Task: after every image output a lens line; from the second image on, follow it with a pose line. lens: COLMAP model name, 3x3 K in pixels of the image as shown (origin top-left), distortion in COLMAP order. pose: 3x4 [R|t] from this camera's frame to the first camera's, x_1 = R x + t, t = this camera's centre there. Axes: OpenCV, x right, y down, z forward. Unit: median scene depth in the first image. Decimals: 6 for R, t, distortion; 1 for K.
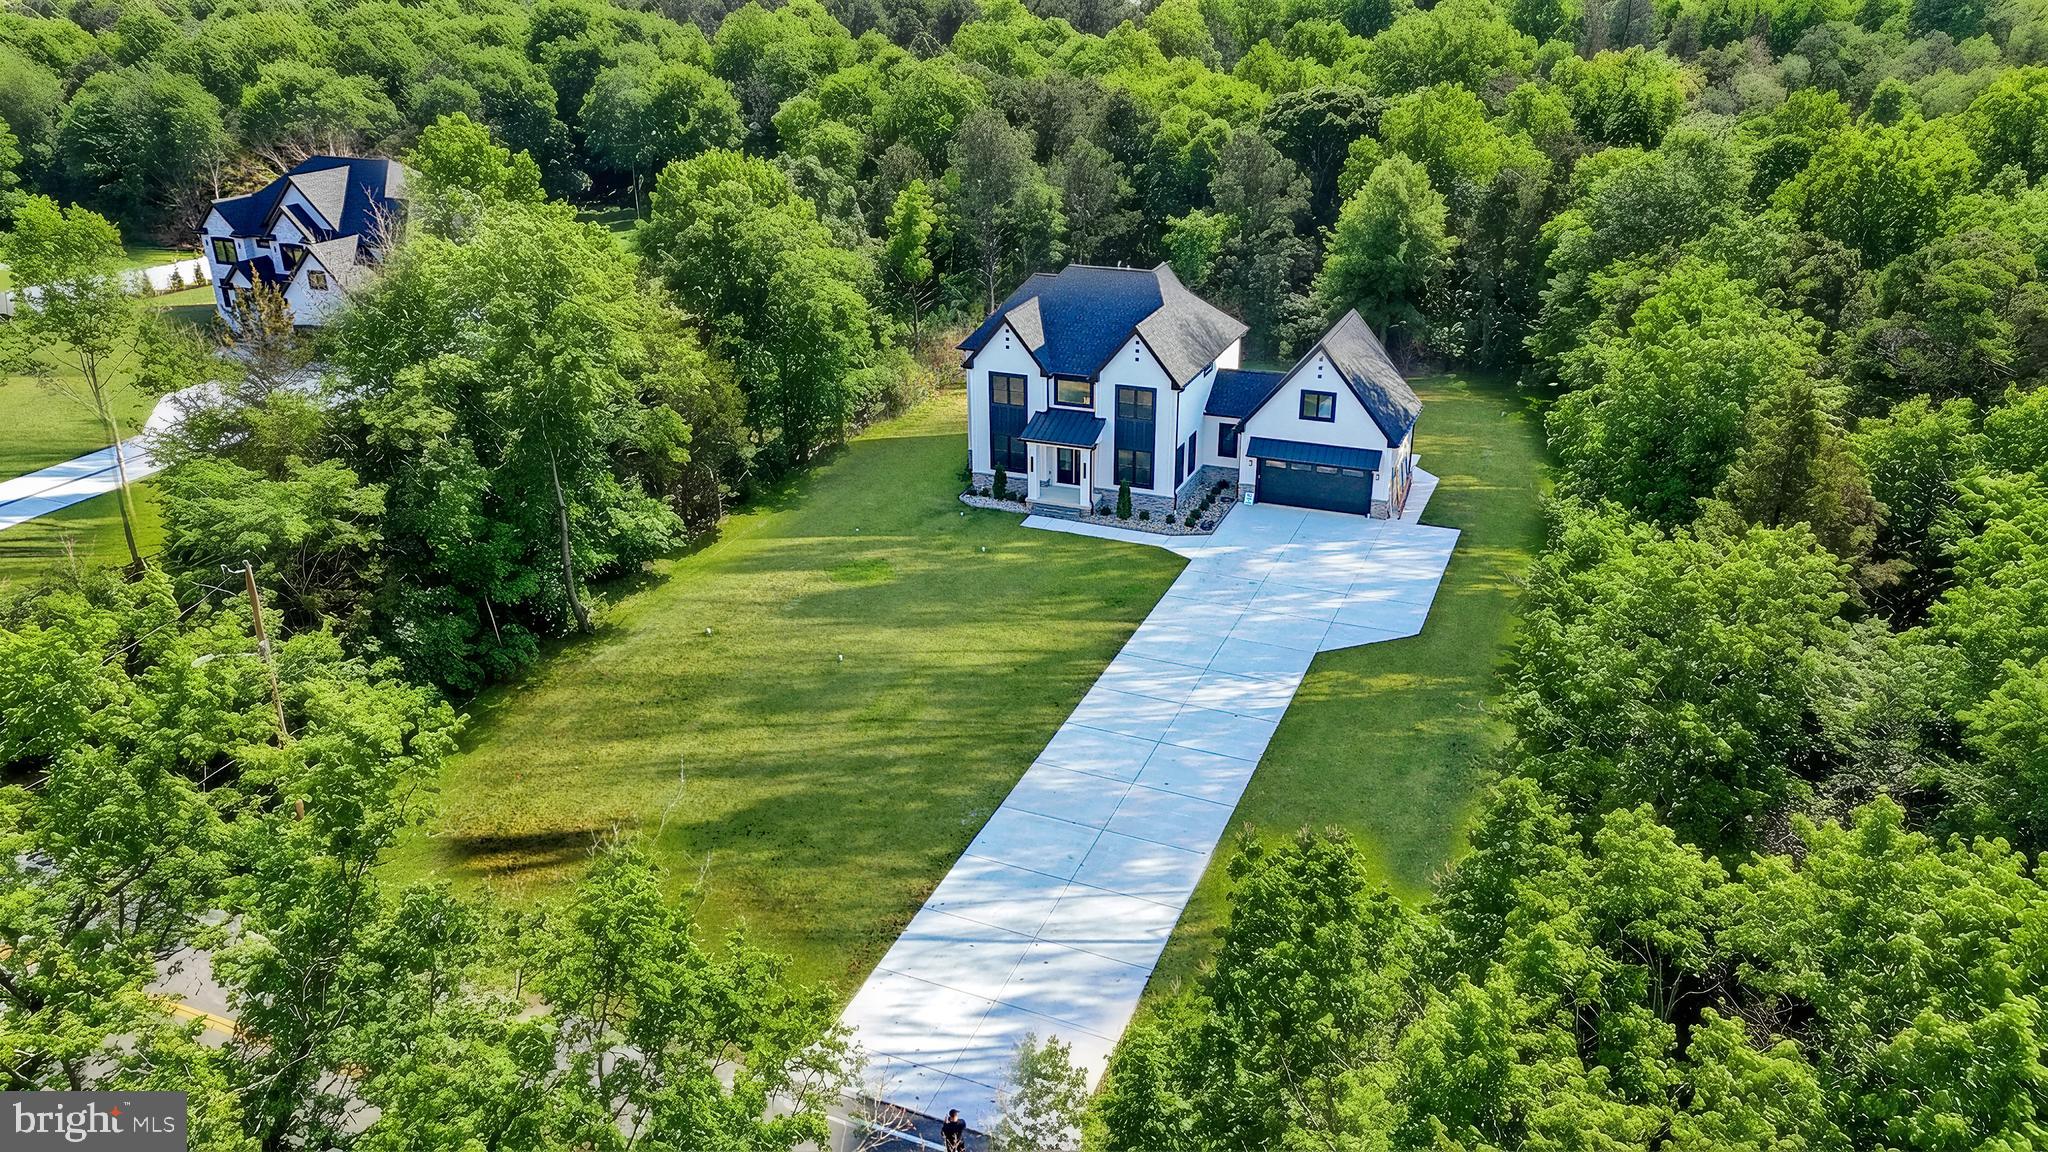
lens RADIAL K [[1415.7, 0, 1021.9], [0, 1415.7, 567.6], [0, 0, 1]] dist [0.146025, -0.000329]
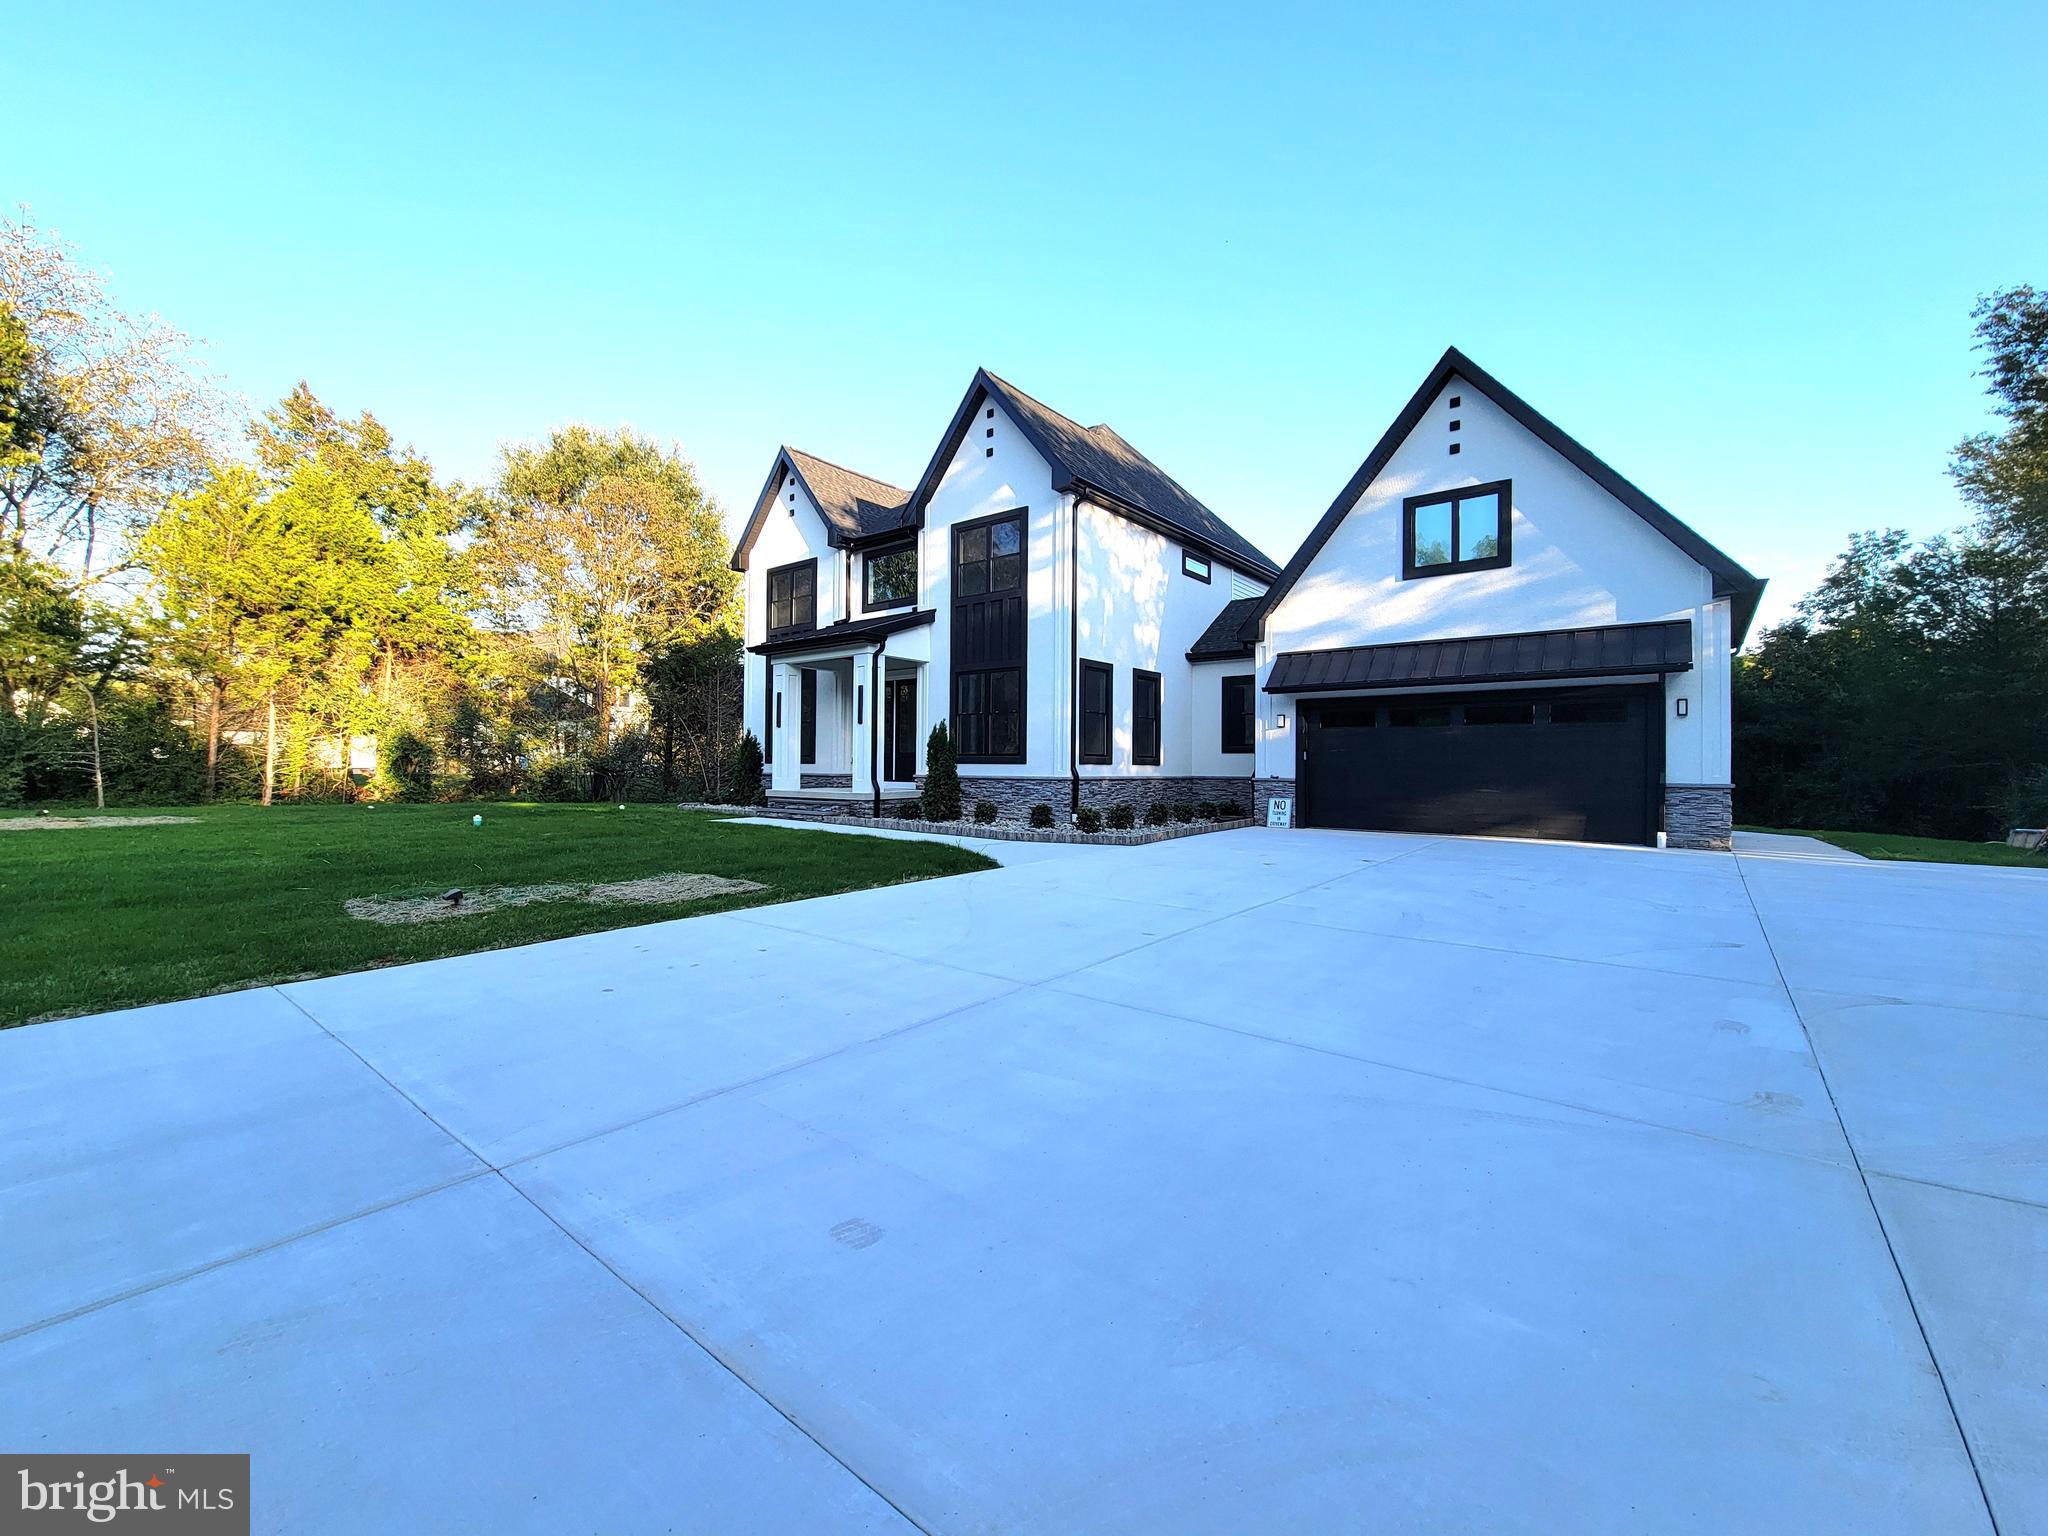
lens RADIAL K [[821.2, 0, 1021.7], [0, 821.2, 767.8], [0, 0, 1]] dist [0.009550, 0.000009]
pose [[0.959289, 0.016123, -0.281966, 0.157509], [-0.127689, 0.915264, -0.382083, 0.035680], [0.251913, 0.402532, 0.880061, 0.790804]]
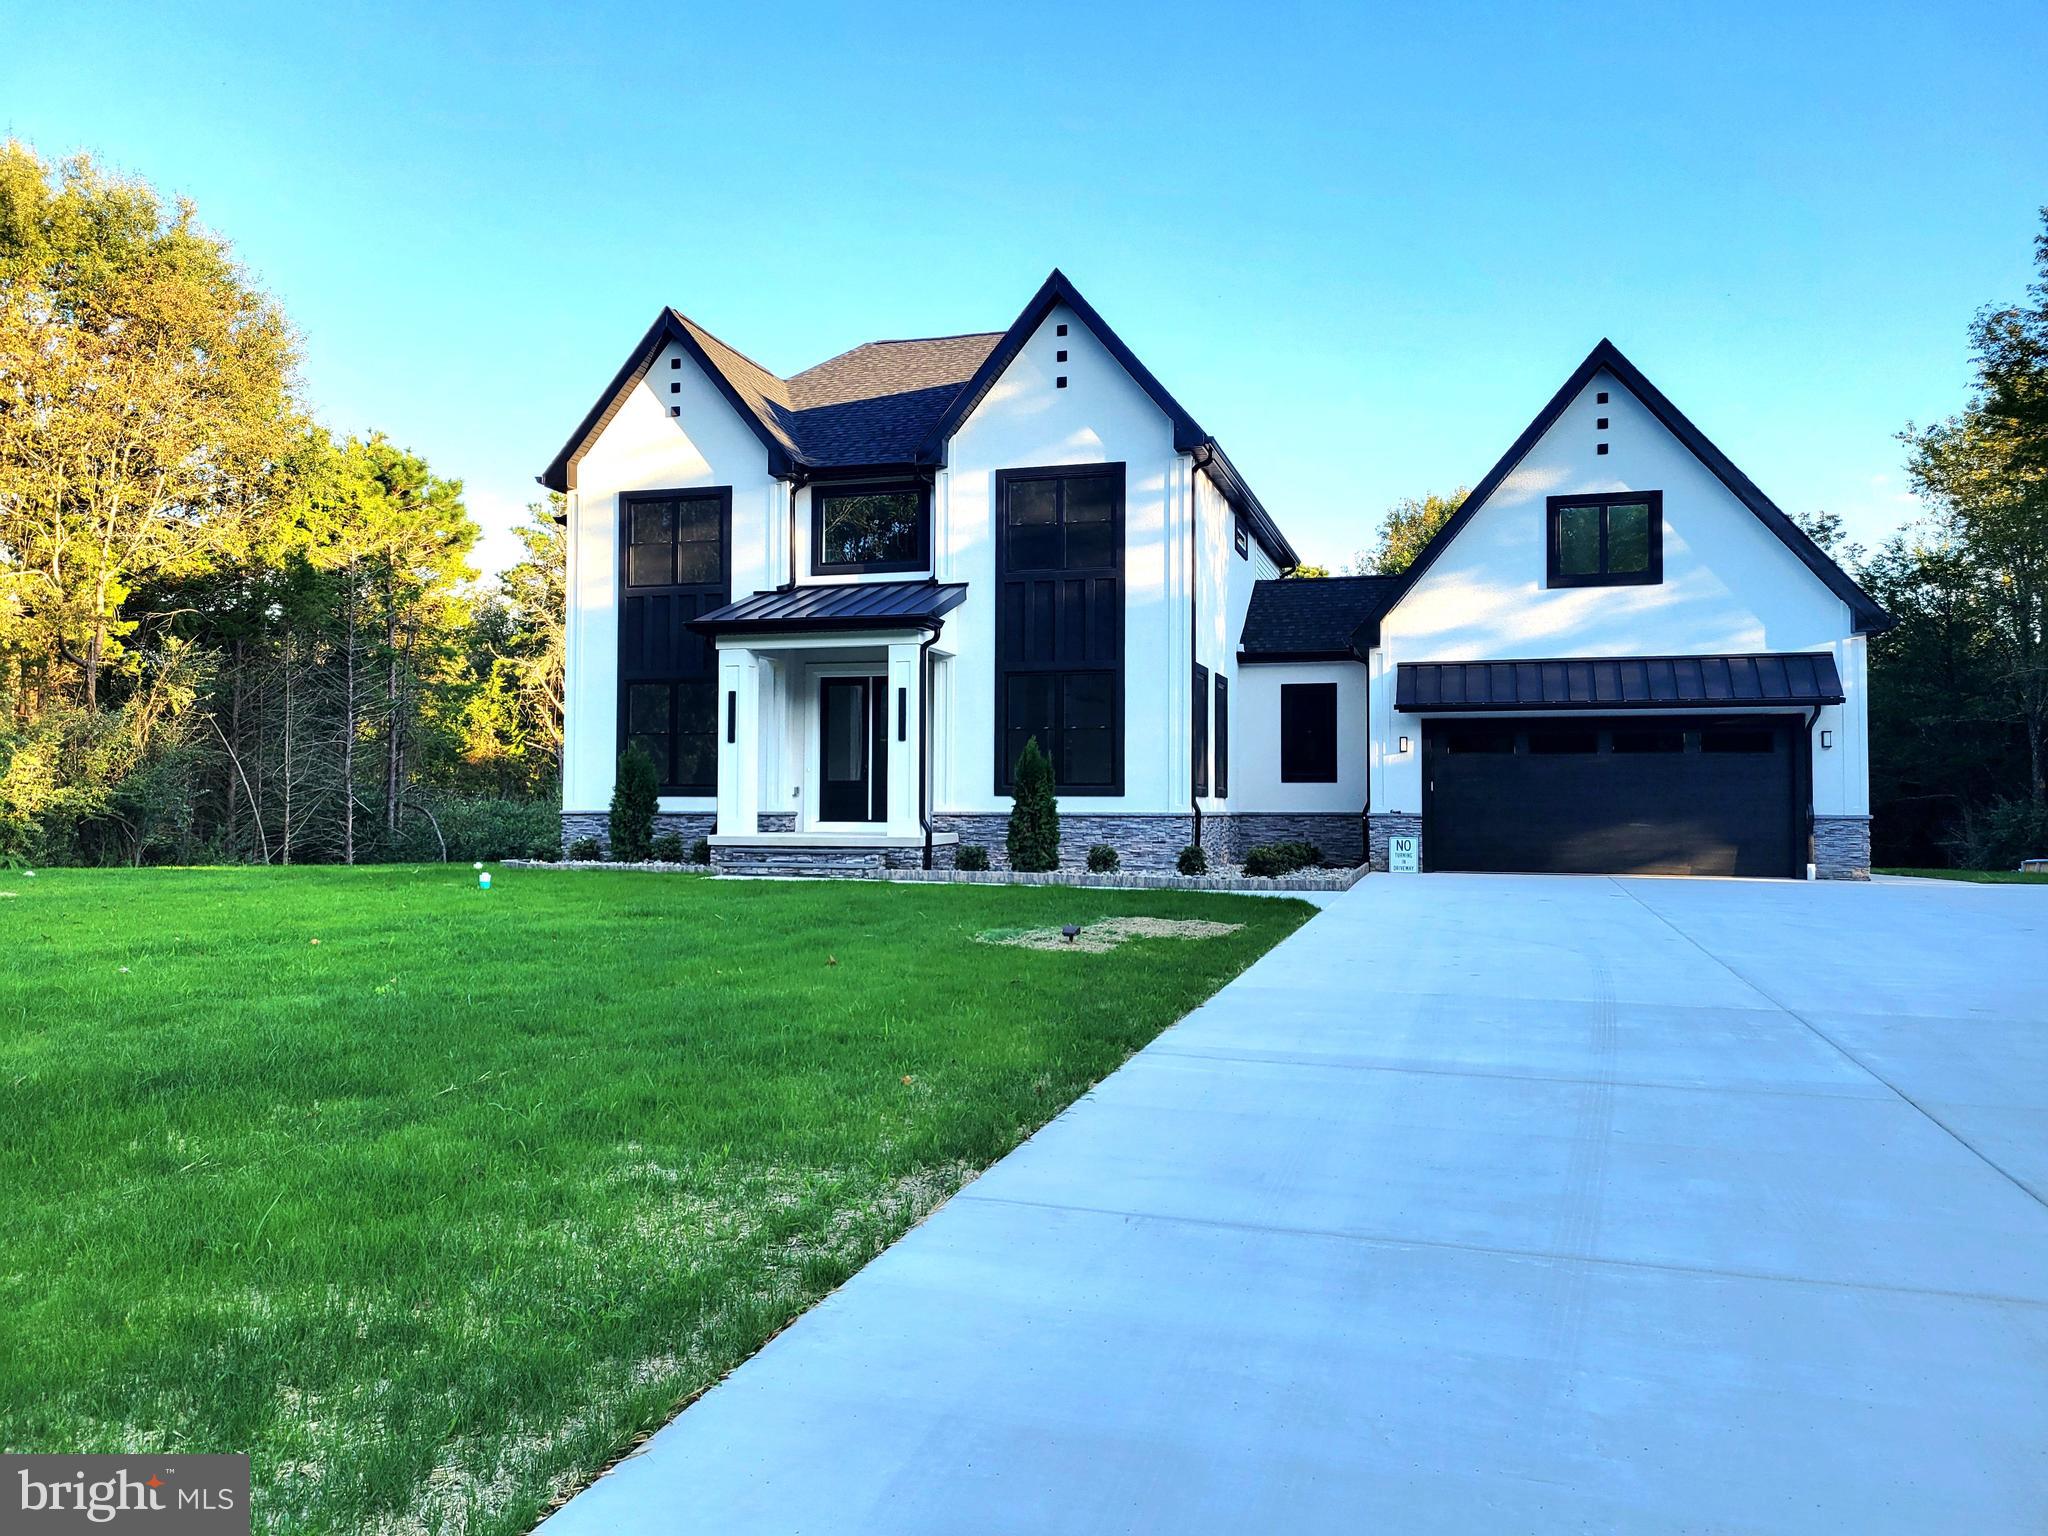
lens RADIAL K [[1528.5, 0, 1021.1], [0, 1528.5, 766.8], [0, 0, 1]] dist [0.051364, -0.003407]
pose [[0.995012, 0.014725, 0.098659, 0.037130], [0.028653, 0.905172, -0.424078, 0.080311], [-0.095548, 0.424790, 0.900236, 0.695284]]
